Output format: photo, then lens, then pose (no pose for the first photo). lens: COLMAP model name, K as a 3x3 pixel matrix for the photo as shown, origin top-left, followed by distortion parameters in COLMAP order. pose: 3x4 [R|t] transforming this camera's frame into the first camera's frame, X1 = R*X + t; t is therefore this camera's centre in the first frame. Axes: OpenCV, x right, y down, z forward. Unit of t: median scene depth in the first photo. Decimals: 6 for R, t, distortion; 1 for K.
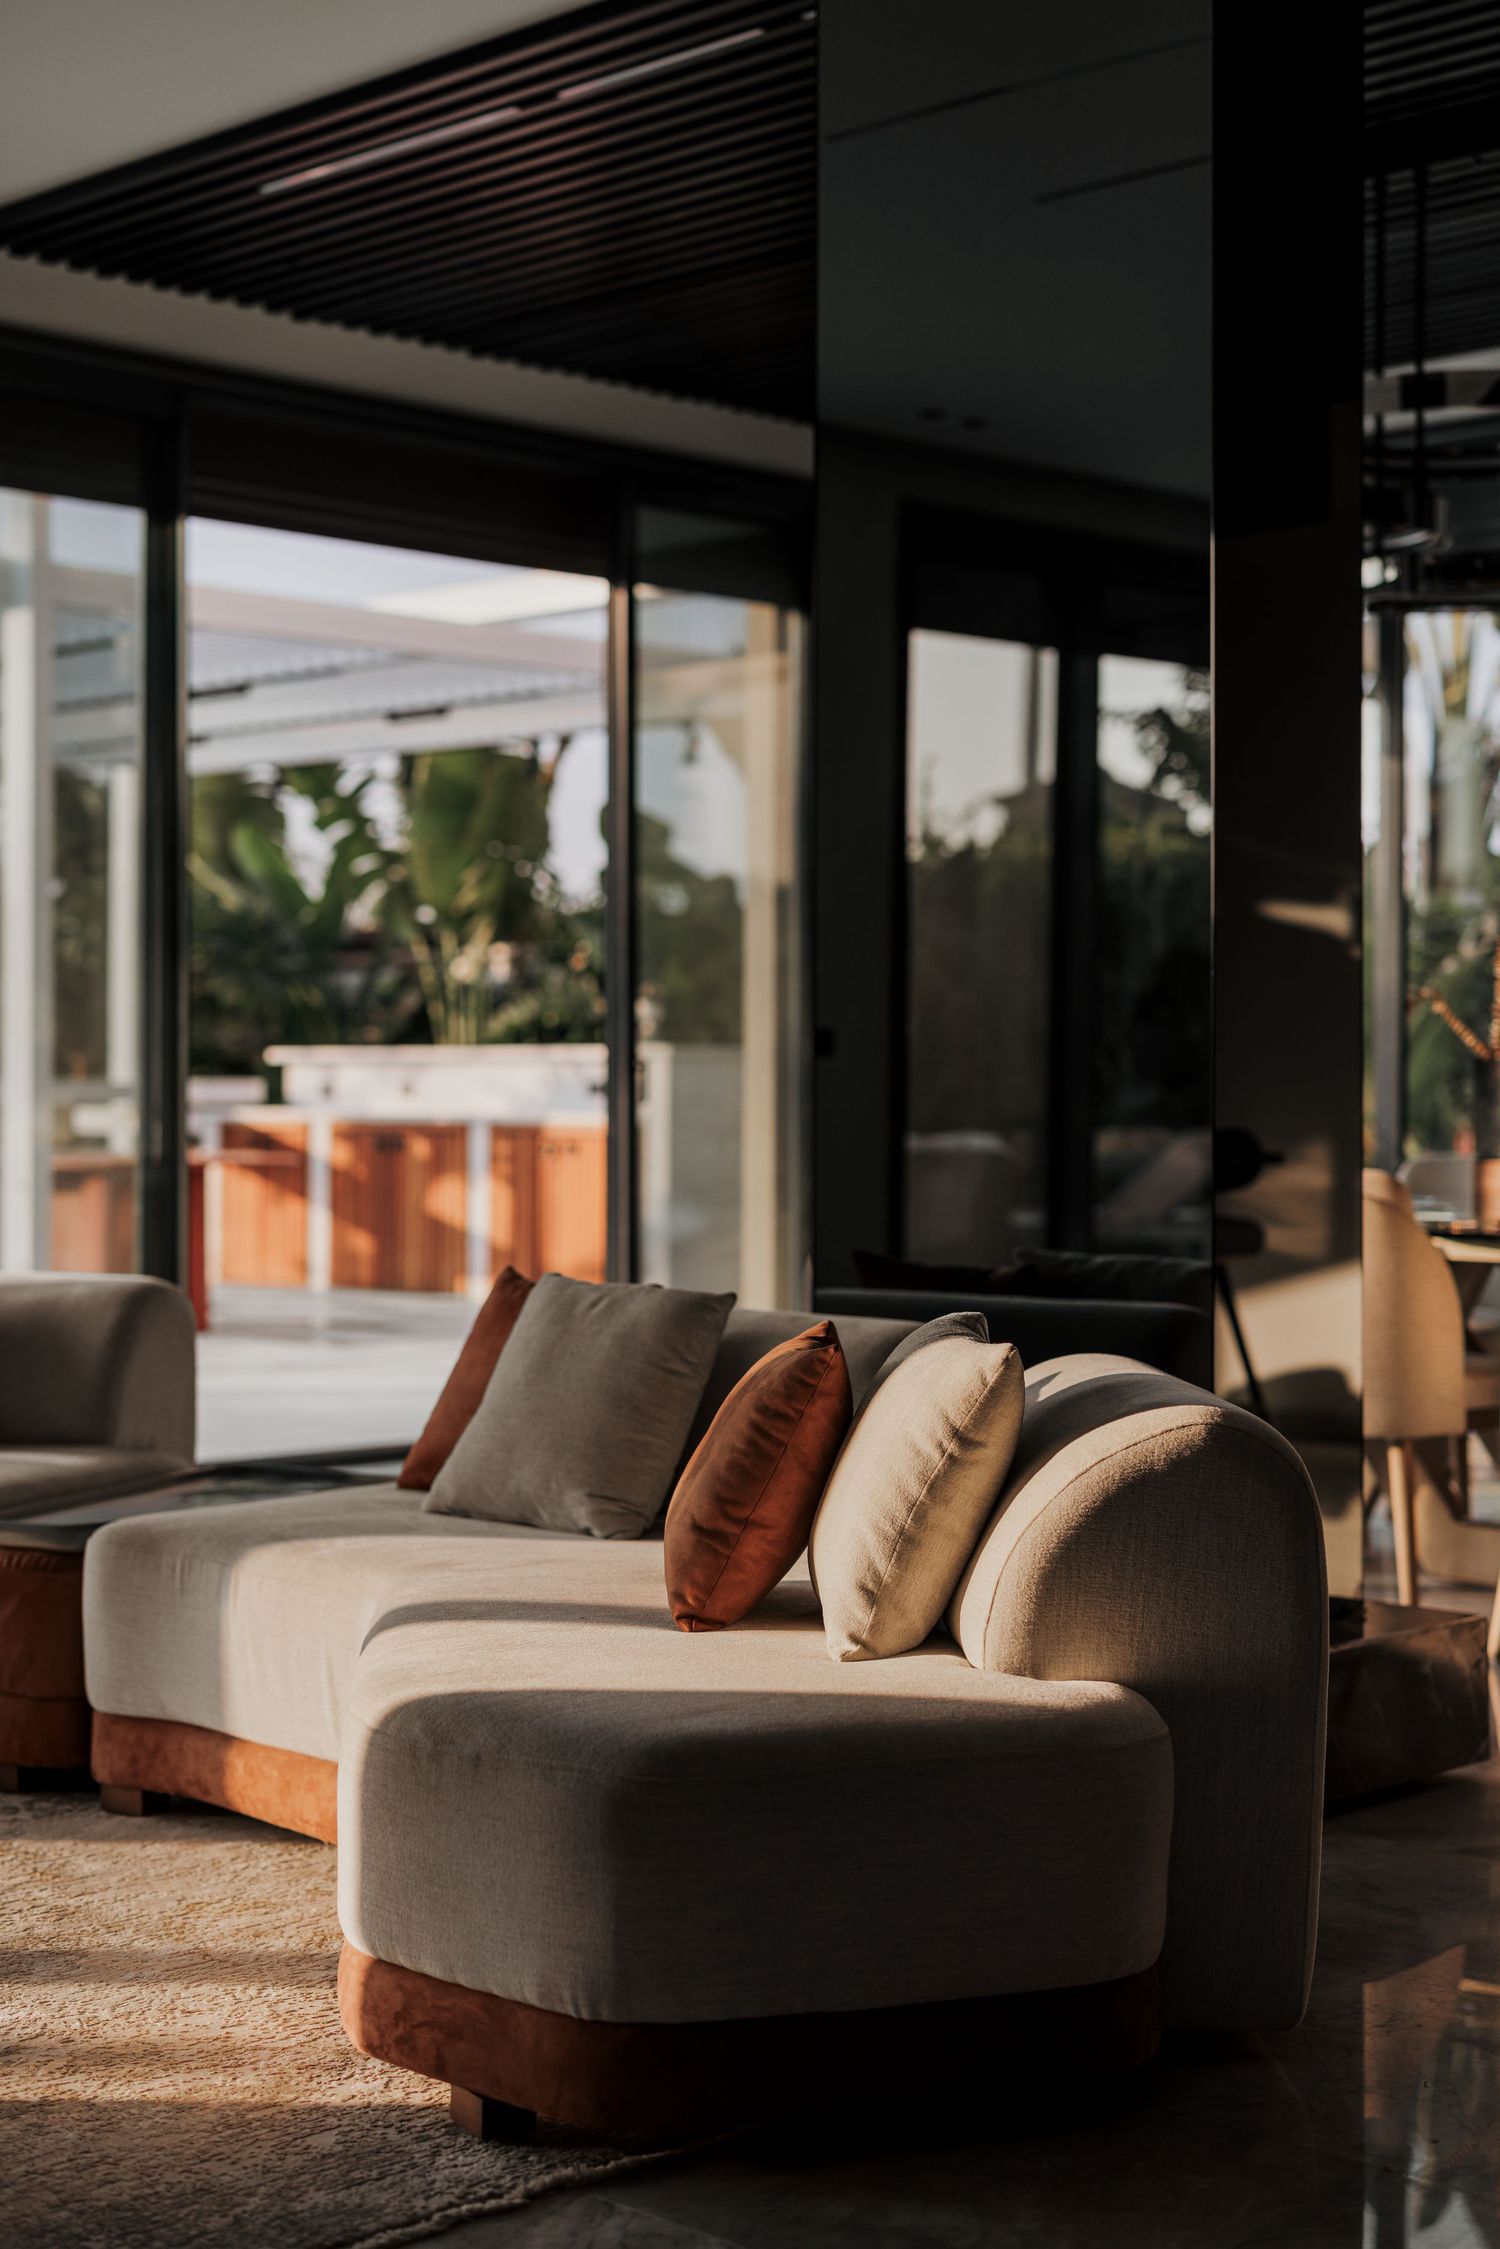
lens RADIAL K [[3043.7, 0, 770.7], [0, 3043.7, 1118.7], [0, 0, 1]] dist [0.028725, 0.000000]
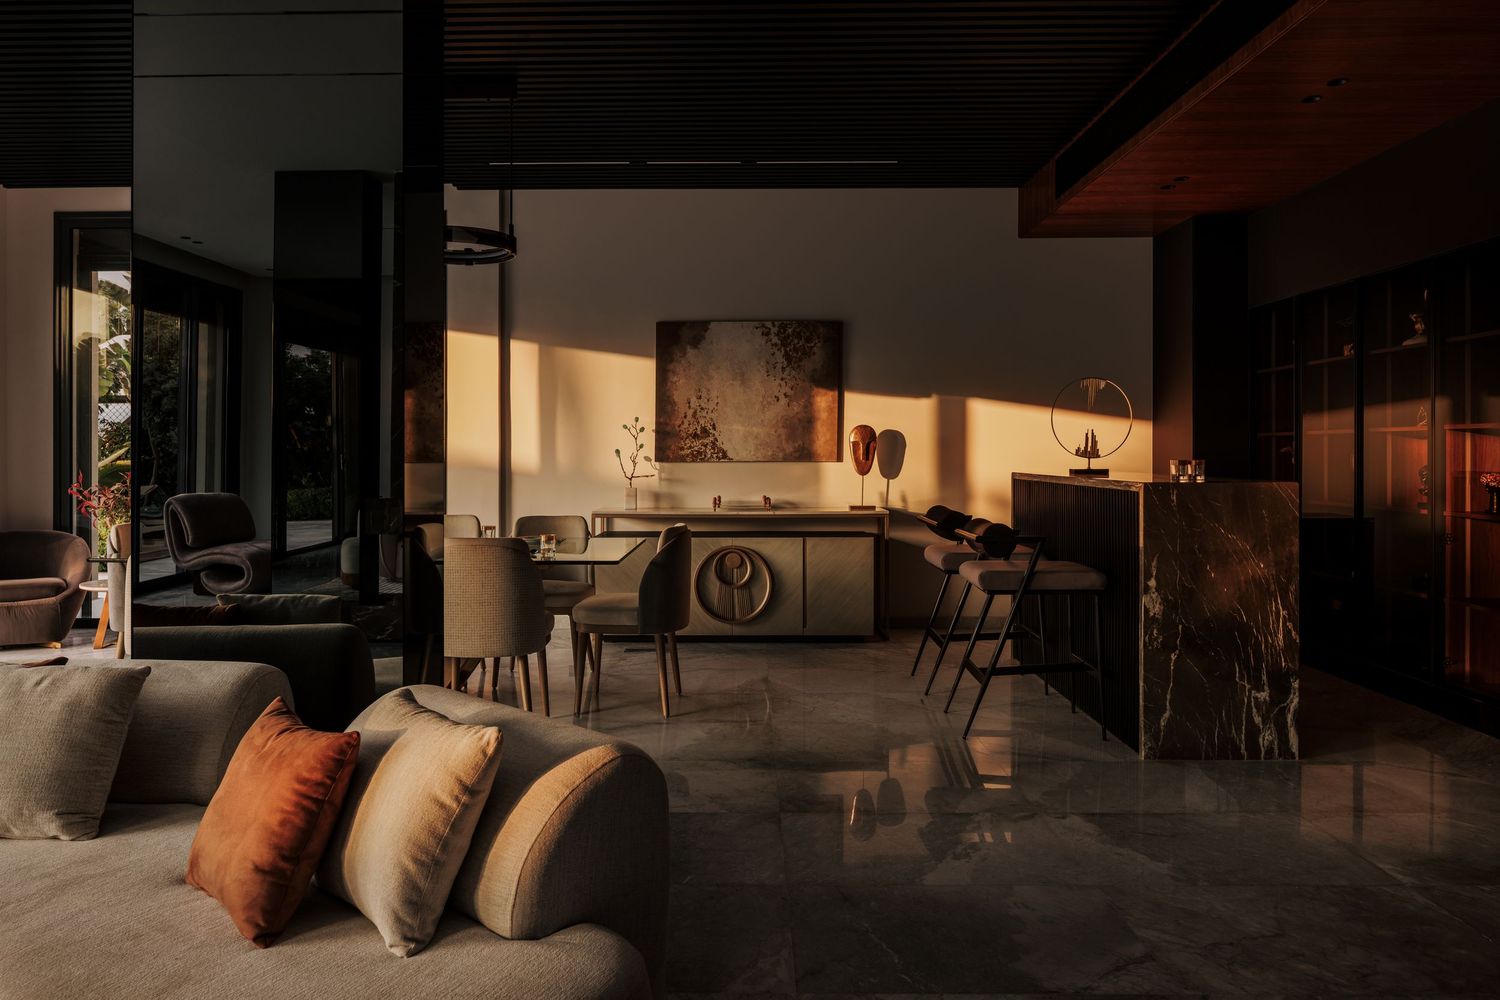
lens RADIAL K [[1050.9, 0, 738.1], [0, 1050.9, 465.8], [0, 0, 1]] dist [-0.007357, -0.000618]
pose [[0.756020, -0.002653, 0.654543, -0.144101], [0.008960, 0.999940, -0.006297, -0.045938], [-0.654487, 0.010626, 0.755999, 0.370072]]
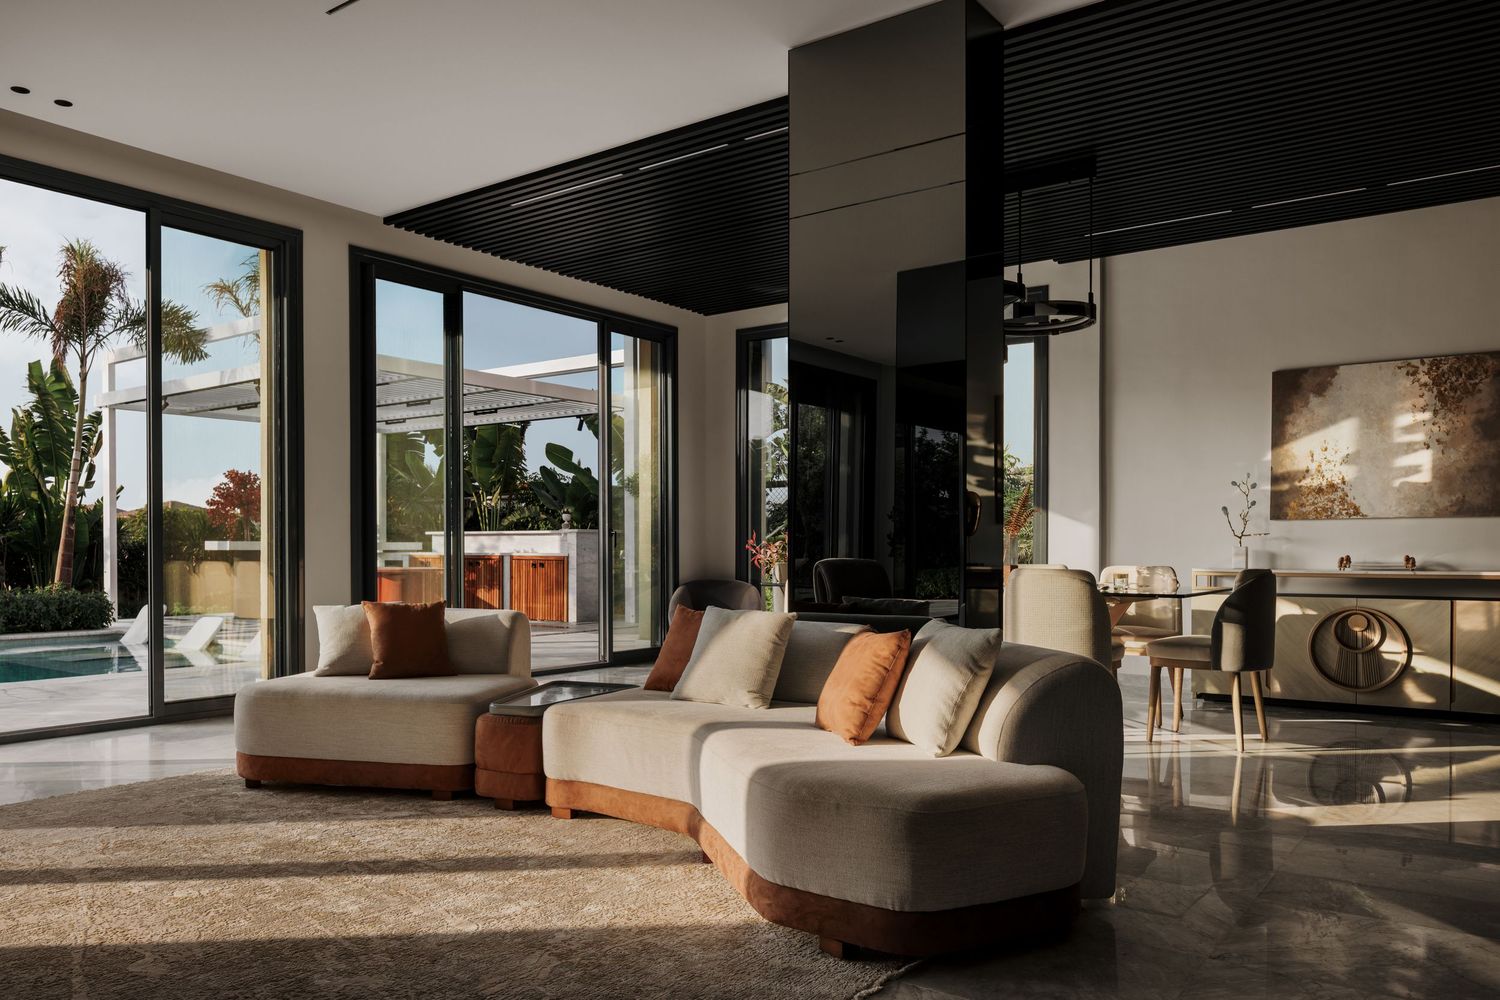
lens RADIAL K [[1050.9, 0, 690.0], [0, 1050.9, 556.1], [0, 0, 1]] dist [-0.007357, -0.000618]
pose [[0.995518, -0.004852, 0.094446, -0.189758], [0.004831, 0.999988, 0.000457, 0.009845], [-0.094447, 0.000002, 0.995530, 0.123675]]
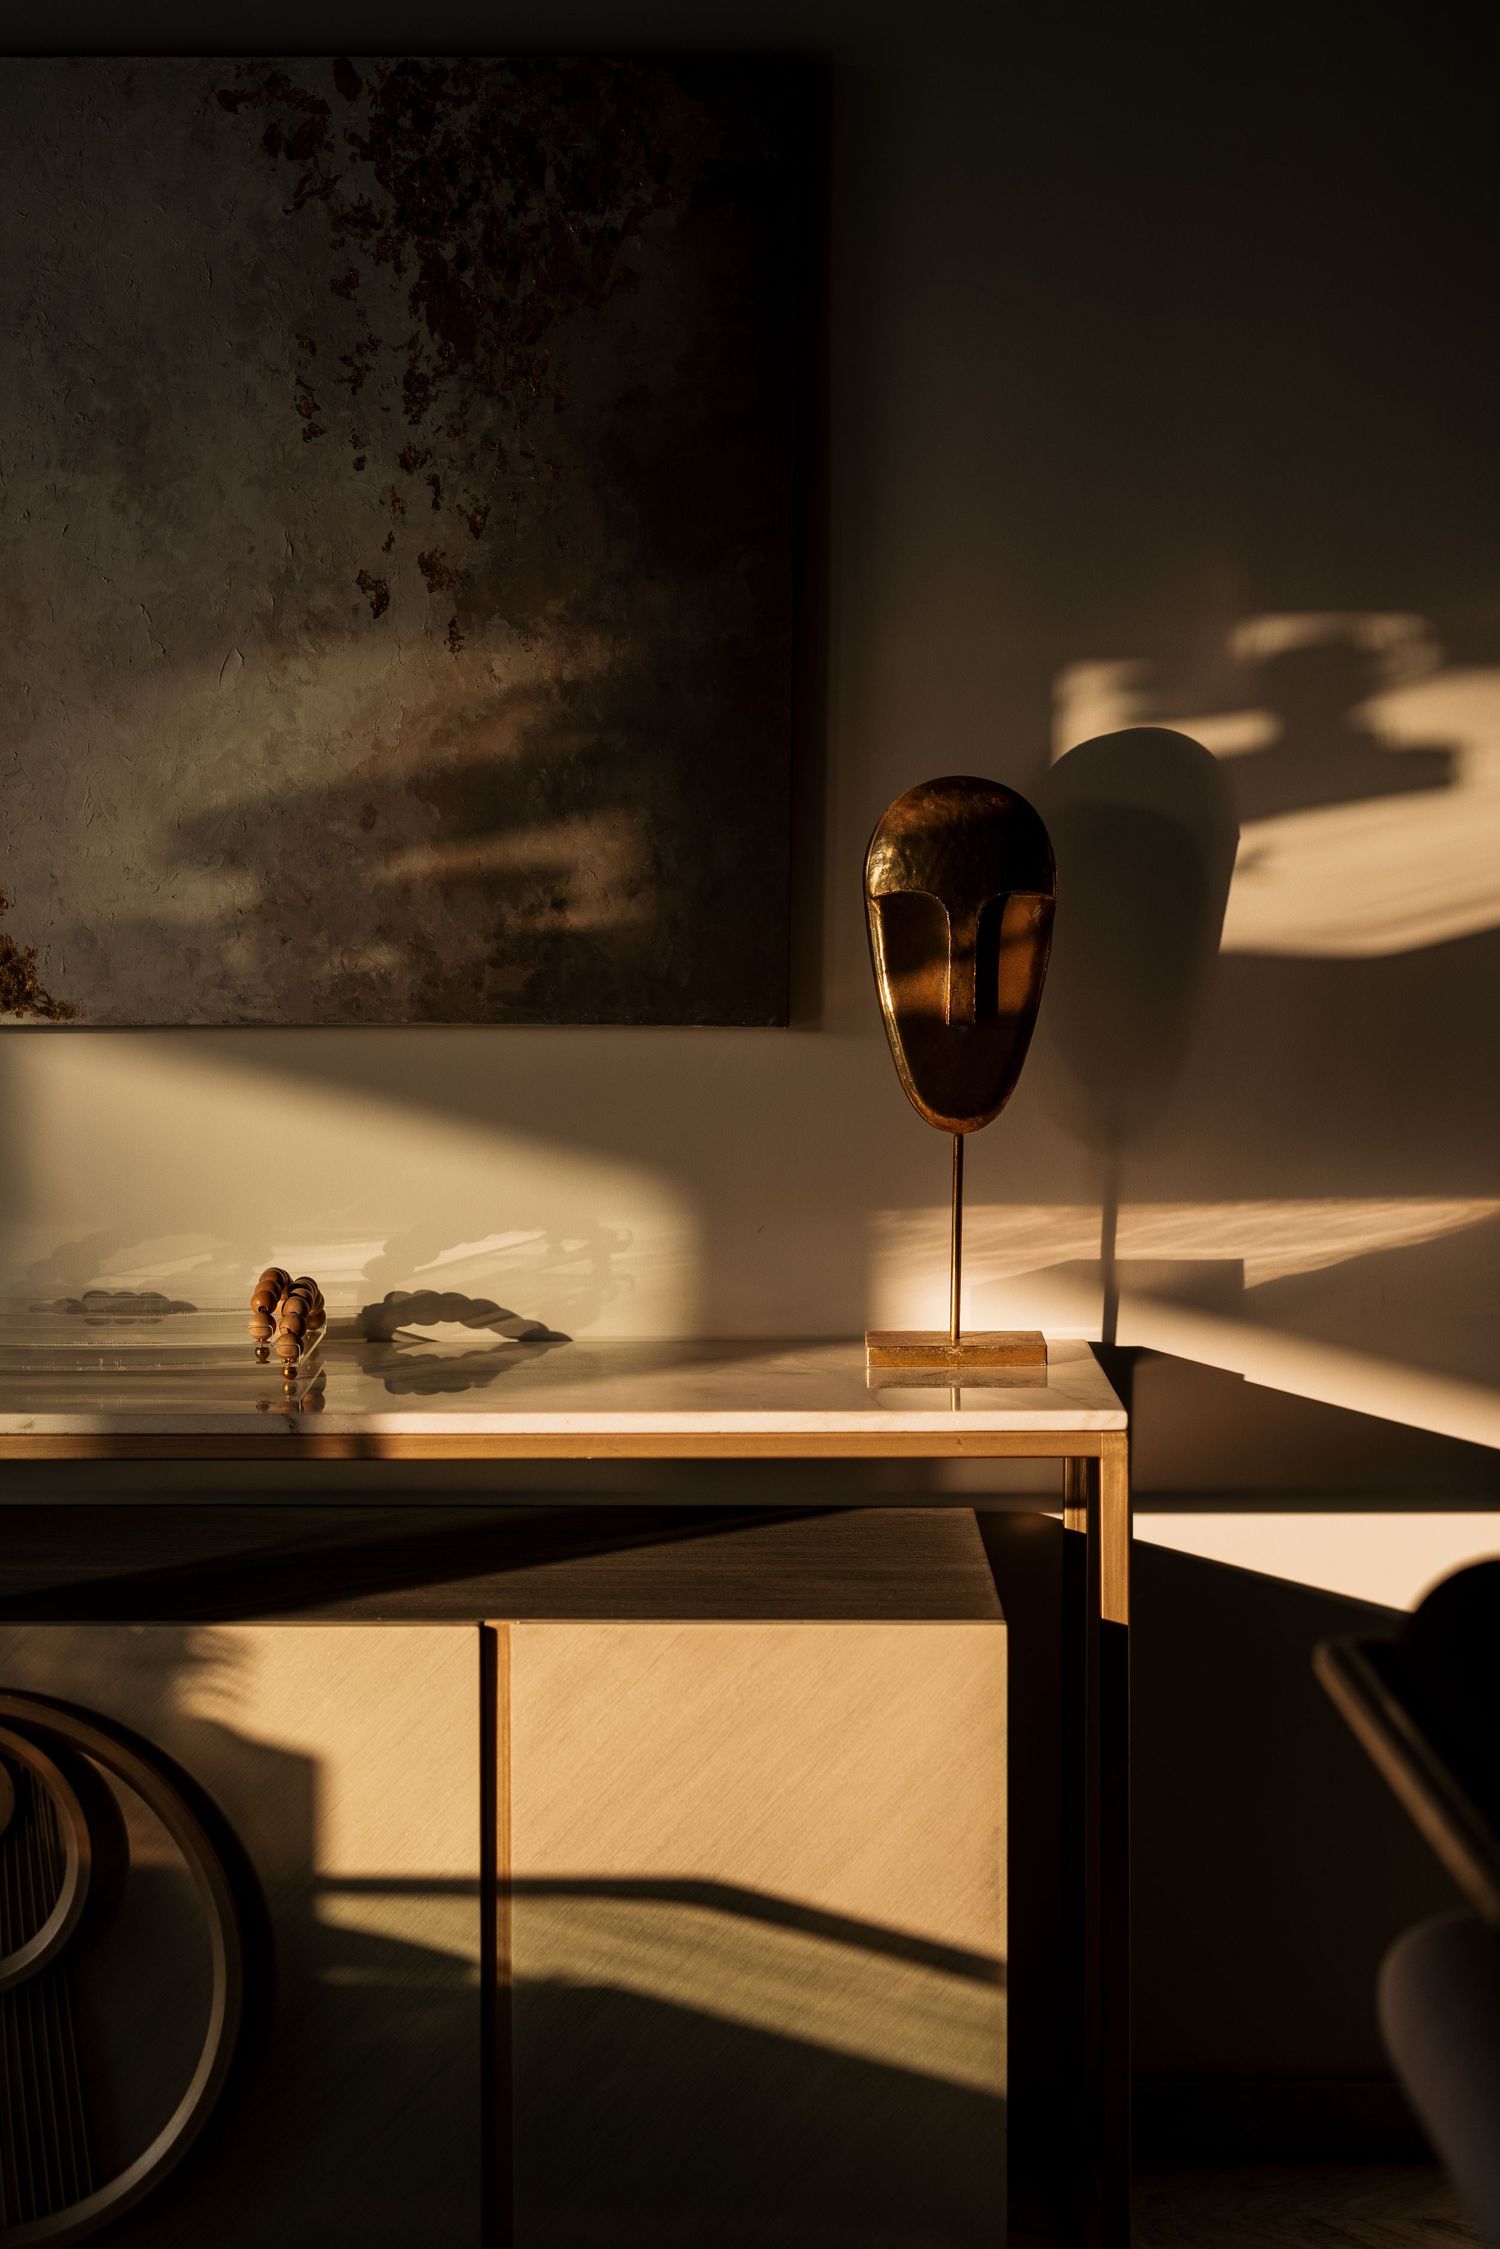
lens RADIAL K [[3043.7, 0, 642.2], [0, 3043.7, 1095.6], [0, 0, 1]] dist [0.028725, 0.000000]
pose [[0.773755, -0.004198, 0.633472, 1.161486], [0.006319, 0.999979, -0.001091, -0.045800], [-0.633454, 0.004847, 0.773765, 1.492589]]
